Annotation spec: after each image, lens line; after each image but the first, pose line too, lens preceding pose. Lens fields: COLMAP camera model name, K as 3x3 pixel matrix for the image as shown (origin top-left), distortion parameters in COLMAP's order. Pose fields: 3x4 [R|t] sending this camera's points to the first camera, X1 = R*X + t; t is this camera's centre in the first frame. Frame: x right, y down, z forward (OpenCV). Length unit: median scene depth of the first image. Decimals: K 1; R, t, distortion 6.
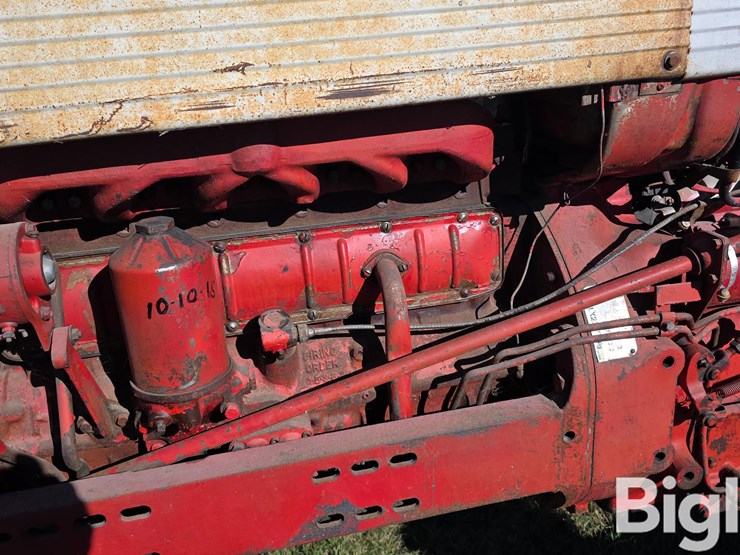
lens RADIAL K [[657.9, 0, 372.5], [0, 657.9, 275.9], [0, 0, 1]] dist [0.069238, -0.090201]
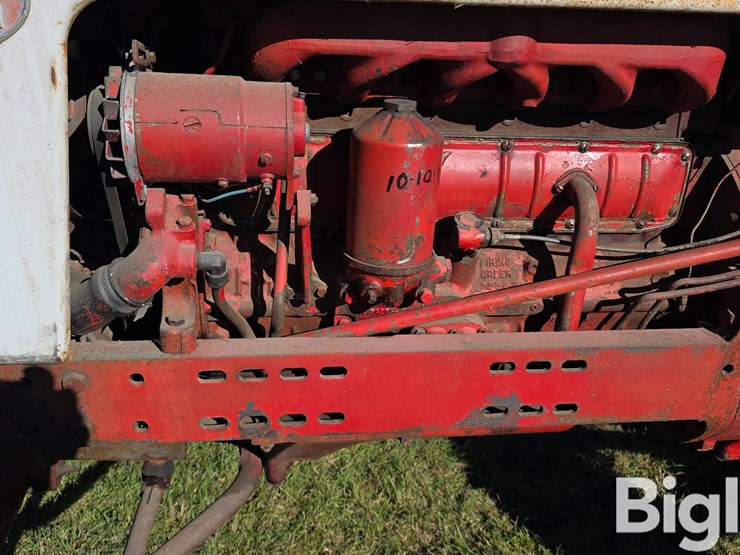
lens RADIAL K [[657.9, 0, 362.0], [0, 657.9, 300.7], [0, 0, 1]] dist [0.069238, -0.090201]
pose [[0.989970, 0.139090, -0.024764, -0.271730], [-0.137036, 0.988011, 0.071102, 0.141204], [0.034356, -0.066995, 0.997162, -0.068502]]
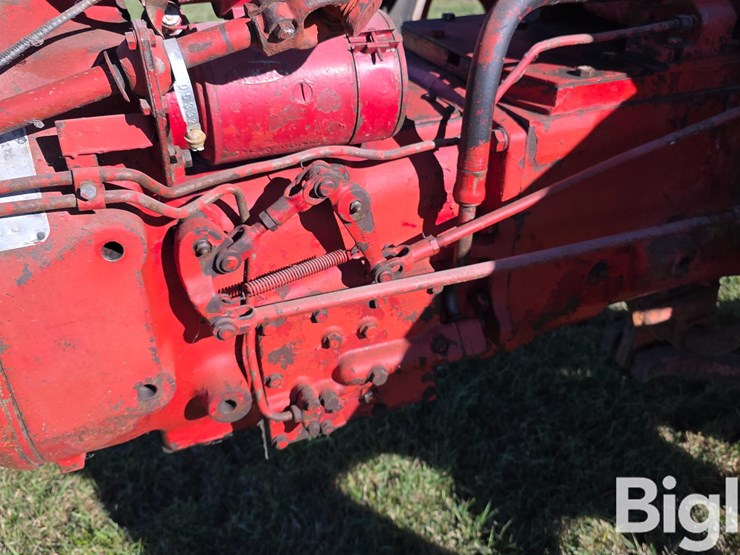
lens RADIAL K [[657.9, 0, 373.2], [0, 657.9, 274.8], [0, 0, 1]] dist [0.069238, -0.090201]
pose [[0.982678, -0.044784, 0.179828, 0.572843], [0.008063, 0.979775, 0.199939, 0.032123], [-0.185145, -0.195026, 0.963165, 0.372034]]
